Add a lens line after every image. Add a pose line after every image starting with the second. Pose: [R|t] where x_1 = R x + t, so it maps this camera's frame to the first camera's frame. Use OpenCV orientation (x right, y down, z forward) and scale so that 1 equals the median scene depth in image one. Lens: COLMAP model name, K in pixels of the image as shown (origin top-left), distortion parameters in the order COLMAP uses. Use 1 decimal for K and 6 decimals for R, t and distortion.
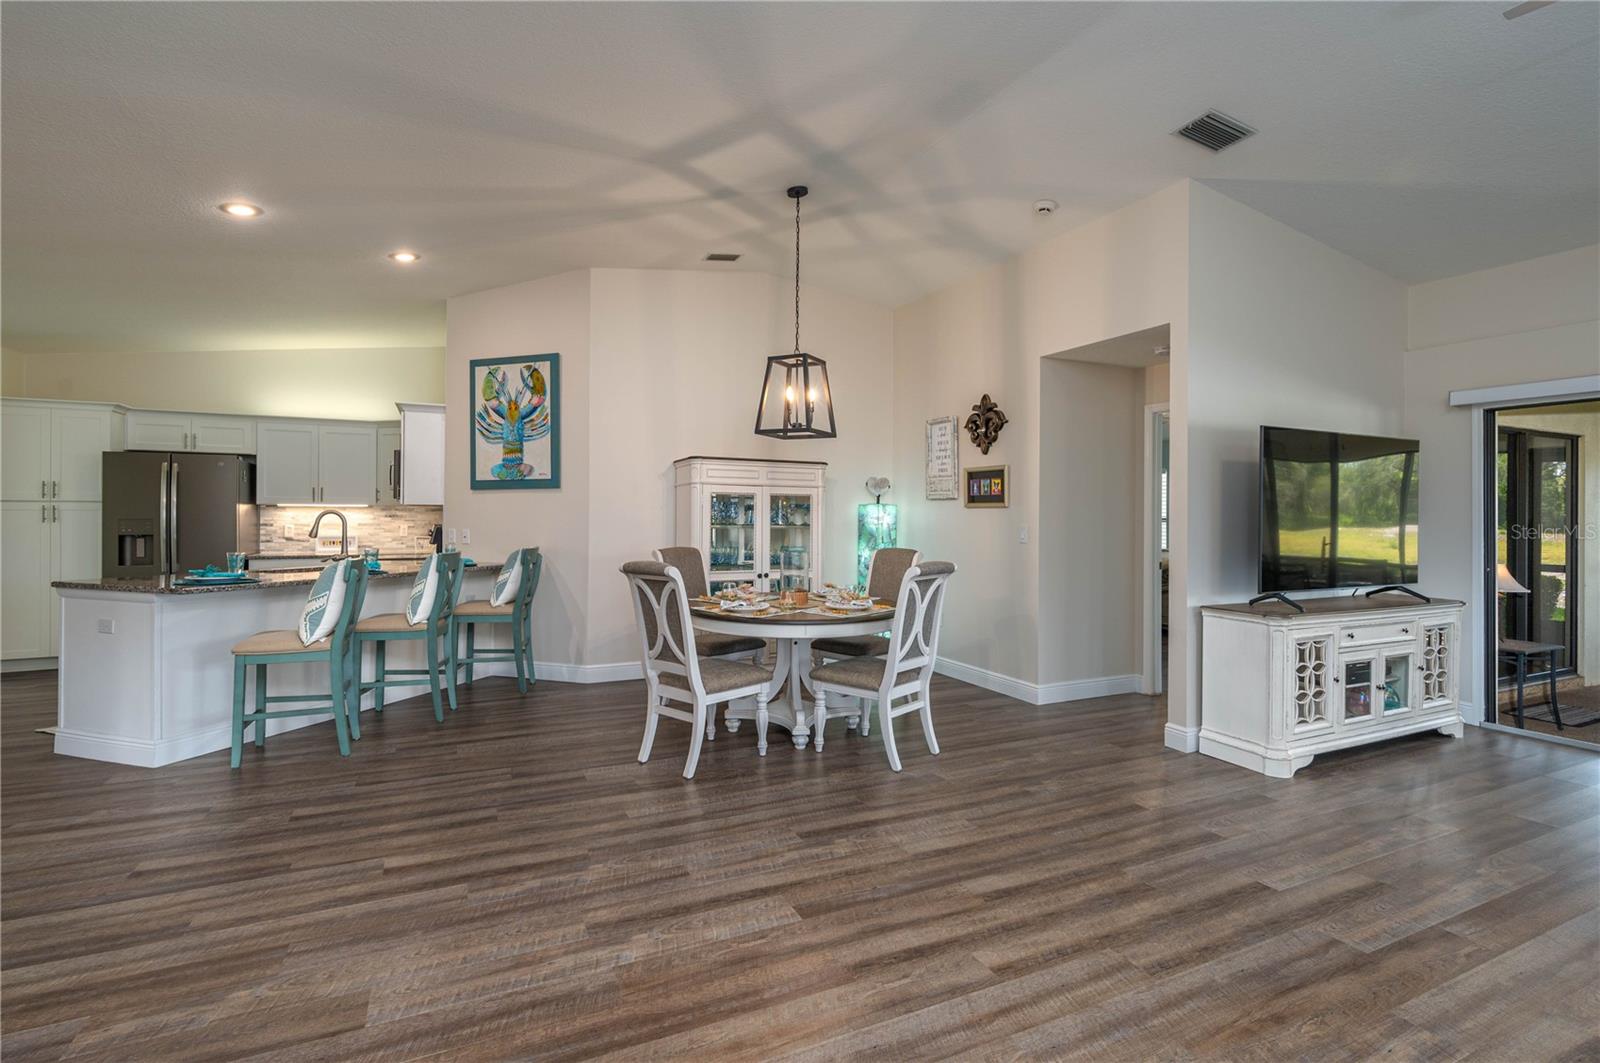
lens RADIAL K [[747.4, 0, 773.6], [0, 747.4, 513.1], [0, 0, 1]] dist [-0.000583, 0.000003]
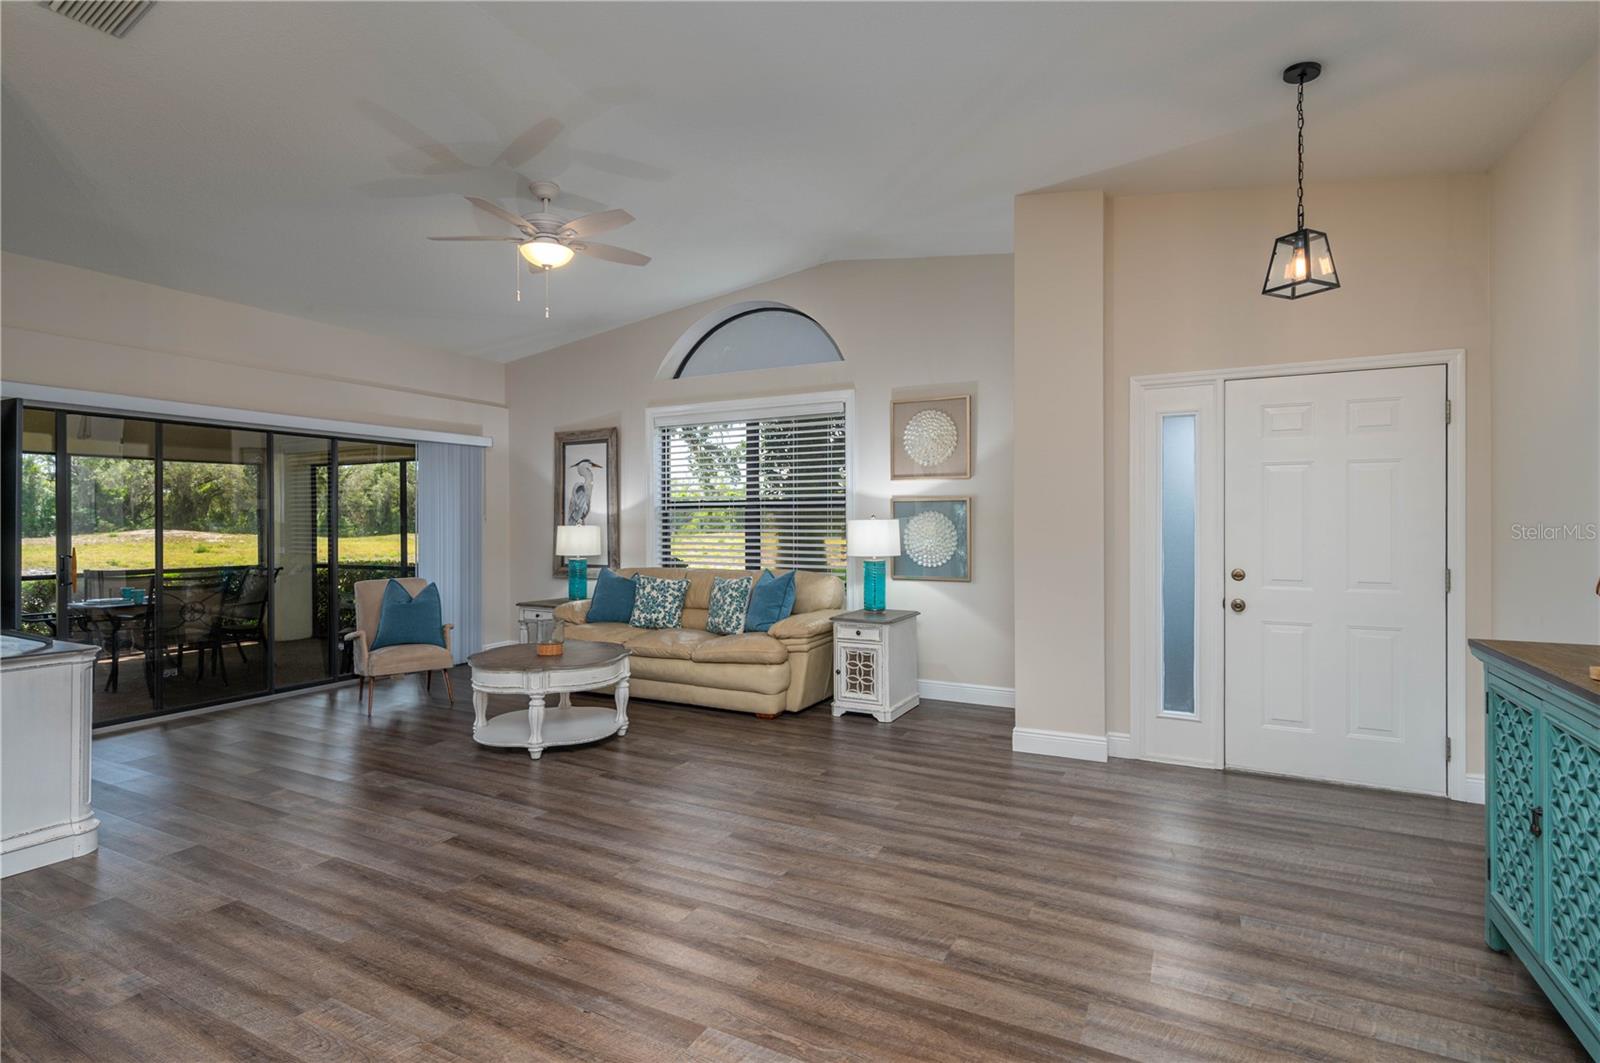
lens RADIAL K [[743.9, 0, 800.8], [0, 743.9, 520.8], [0, 0, 1]] dist [0.001609, 0.000629]
pose [[-0.617741, -0.004165, 0.786370, -0.422956], [-0.004000, 0.999990, 0.002155, -0.001757], [-0.786371, -0.001815, -0.617751, 0.922481]]
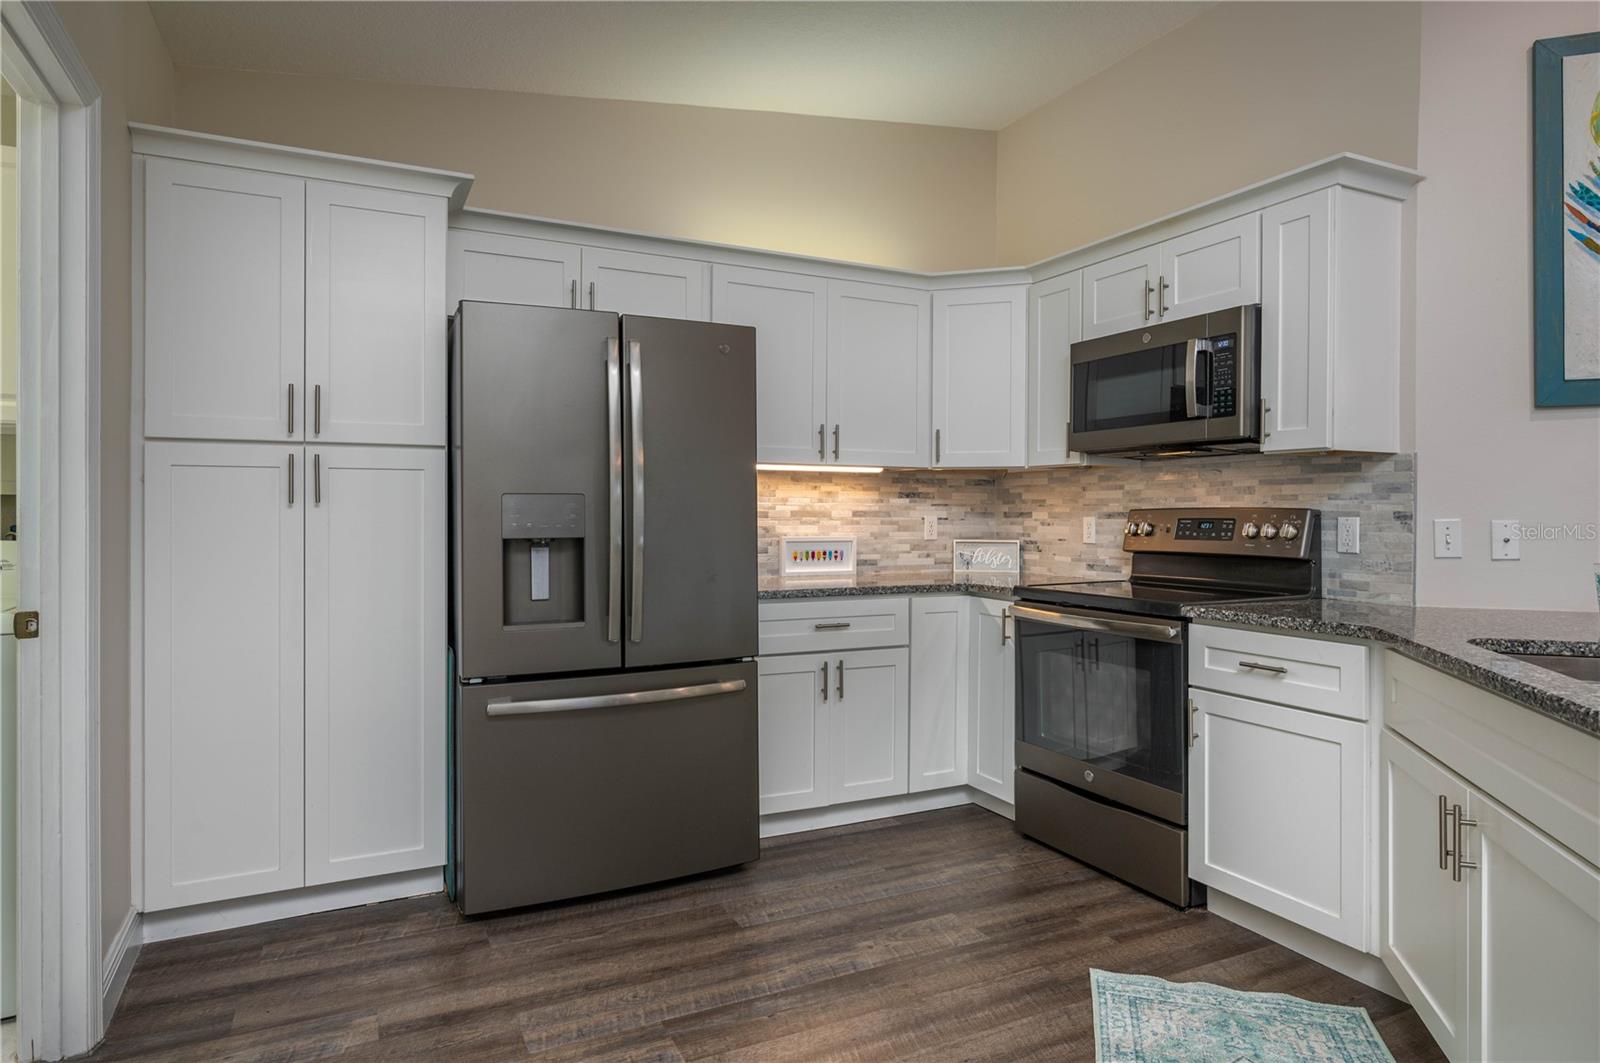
lens RADIAL K [[889.7, 0, 798.3], [0, 889.7, 511.0], [0, 0, 1]] dist [0.007229, 0.000918]
pose [[0.998848, -0.002550, 0.047925, -1.332084], [0.002544, 0.999997, 0.000177, 0.028761], [-0.047925, -0.000055, 0.998851, 1.022078]]
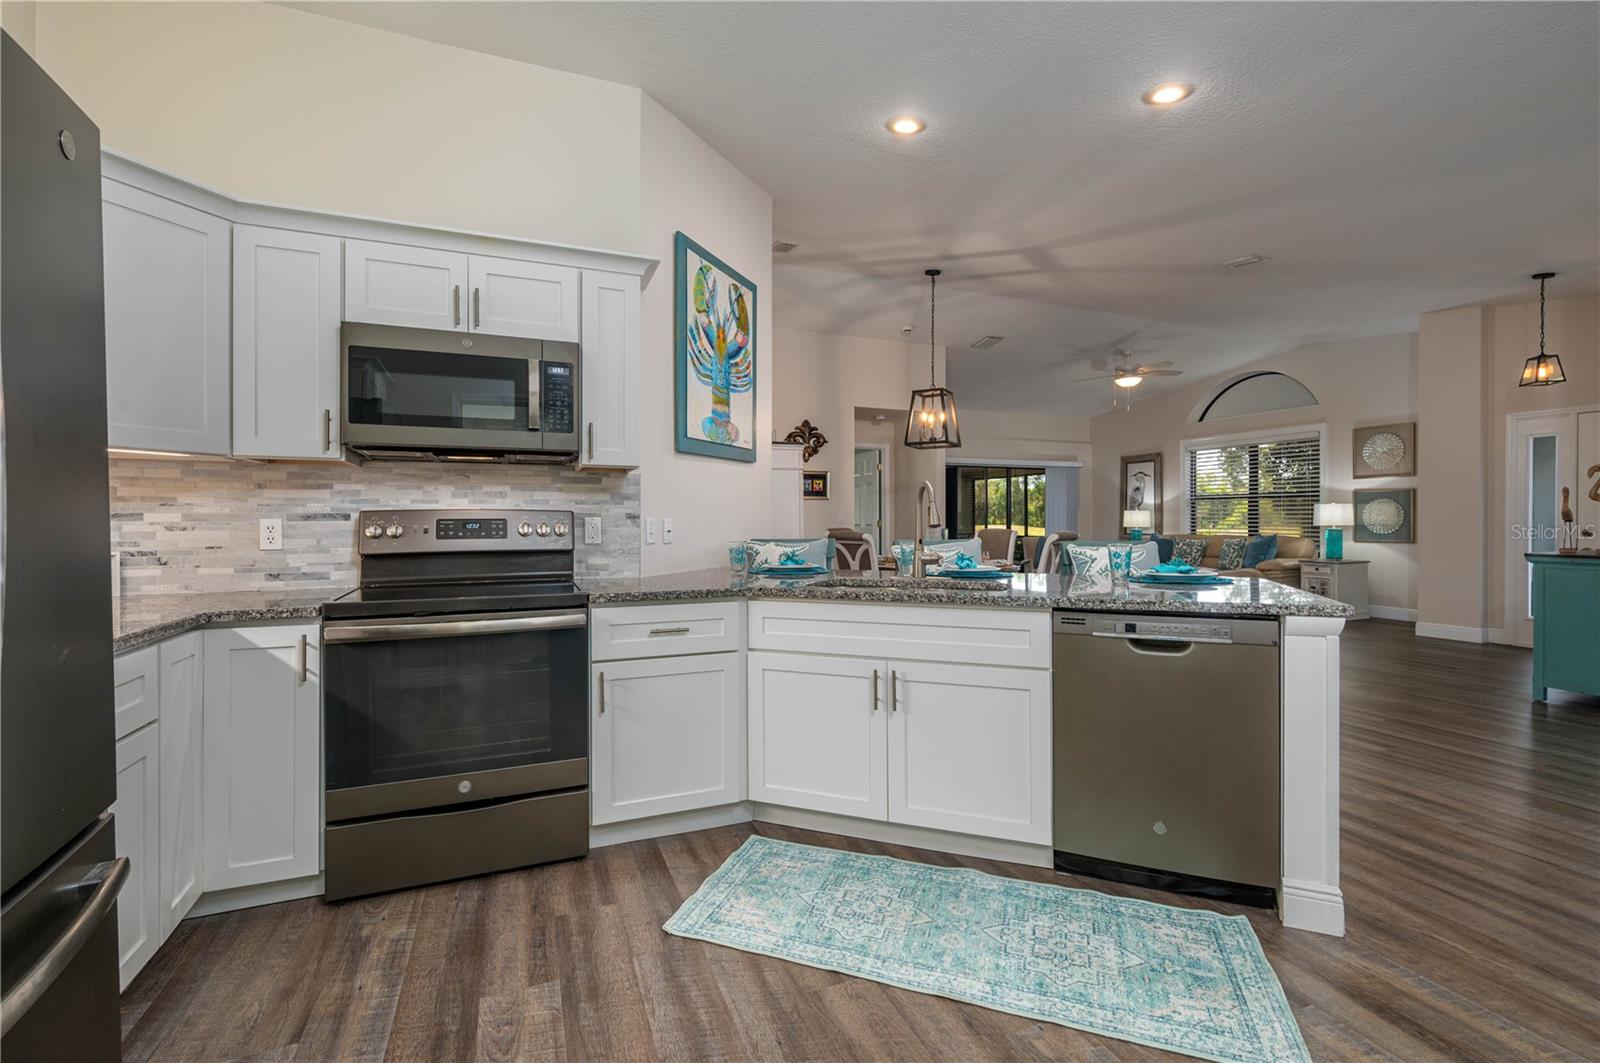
lens RADIAL K [[690.2, 0, 798.1], [0, 690.2, 517.3], [0, 0, 1]] dist [-0.000367, 0.000230]
pose [[0.046421, -0.005759, 0.998905, -1.628744], [-0.001702, 0.999981, 0.005844, 0.030333], [-0.998921, -0.001971, 0.046410, 1.514173]]
